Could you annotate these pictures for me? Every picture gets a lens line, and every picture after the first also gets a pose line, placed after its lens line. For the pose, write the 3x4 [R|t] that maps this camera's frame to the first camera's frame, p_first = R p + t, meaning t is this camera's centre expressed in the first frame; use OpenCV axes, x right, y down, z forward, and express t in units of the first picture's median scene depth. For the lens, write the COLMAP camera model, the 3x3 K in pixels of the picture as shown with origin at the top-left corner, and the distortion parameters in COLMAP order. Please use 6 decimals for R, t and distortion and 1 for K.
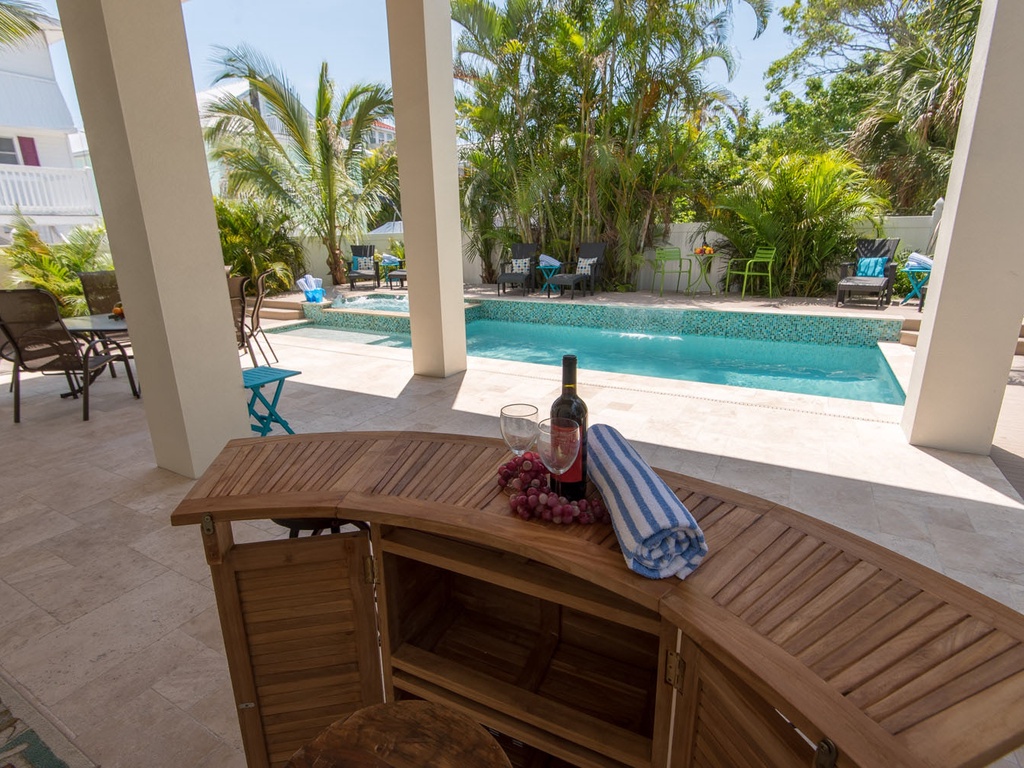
lens RADIAL K [[559.8, 0, 512.0], [0, 559.8, 384.0], [0, 0, 1]] dist [0.001828, 0.001079]
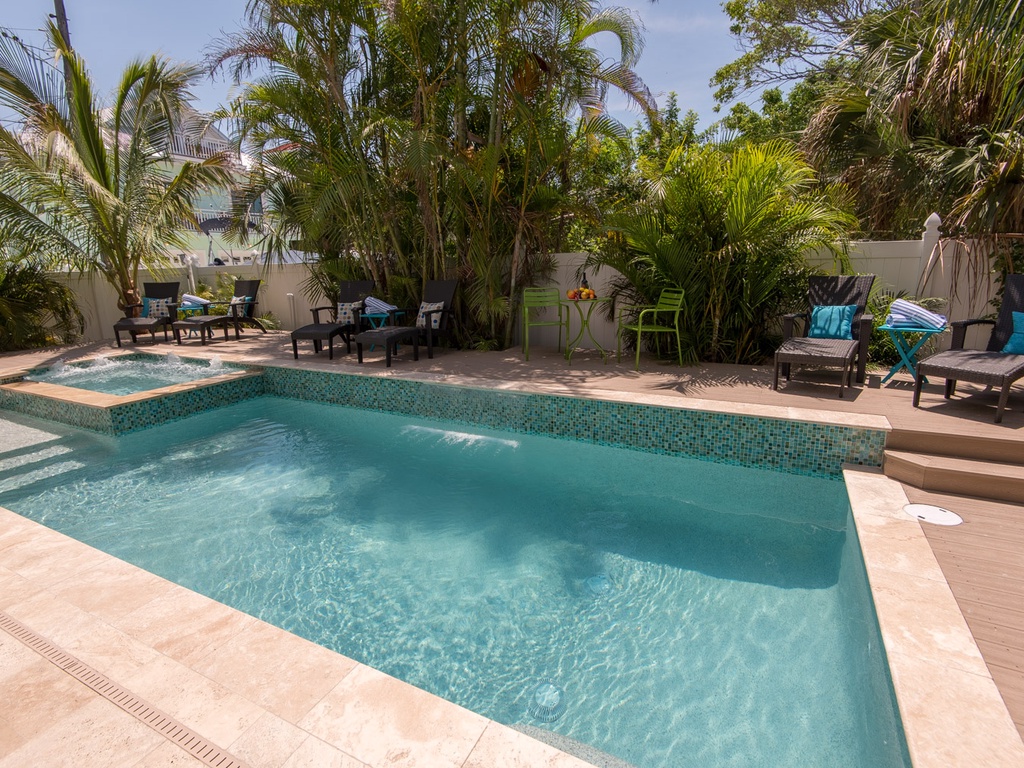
lens RADIAL K [[565.7, 0, 512.0], [0, 565.7, 384.0], [0, 0, 1]] dist [-0.000201, -0.001298]
pose [[0.999649, -0.006940, 0.025576, 0.246132], [0.008331, 0.998470, -0.054668, -0.098345], [-0.025157, 0.054862, 0.998177, 0.352809]]
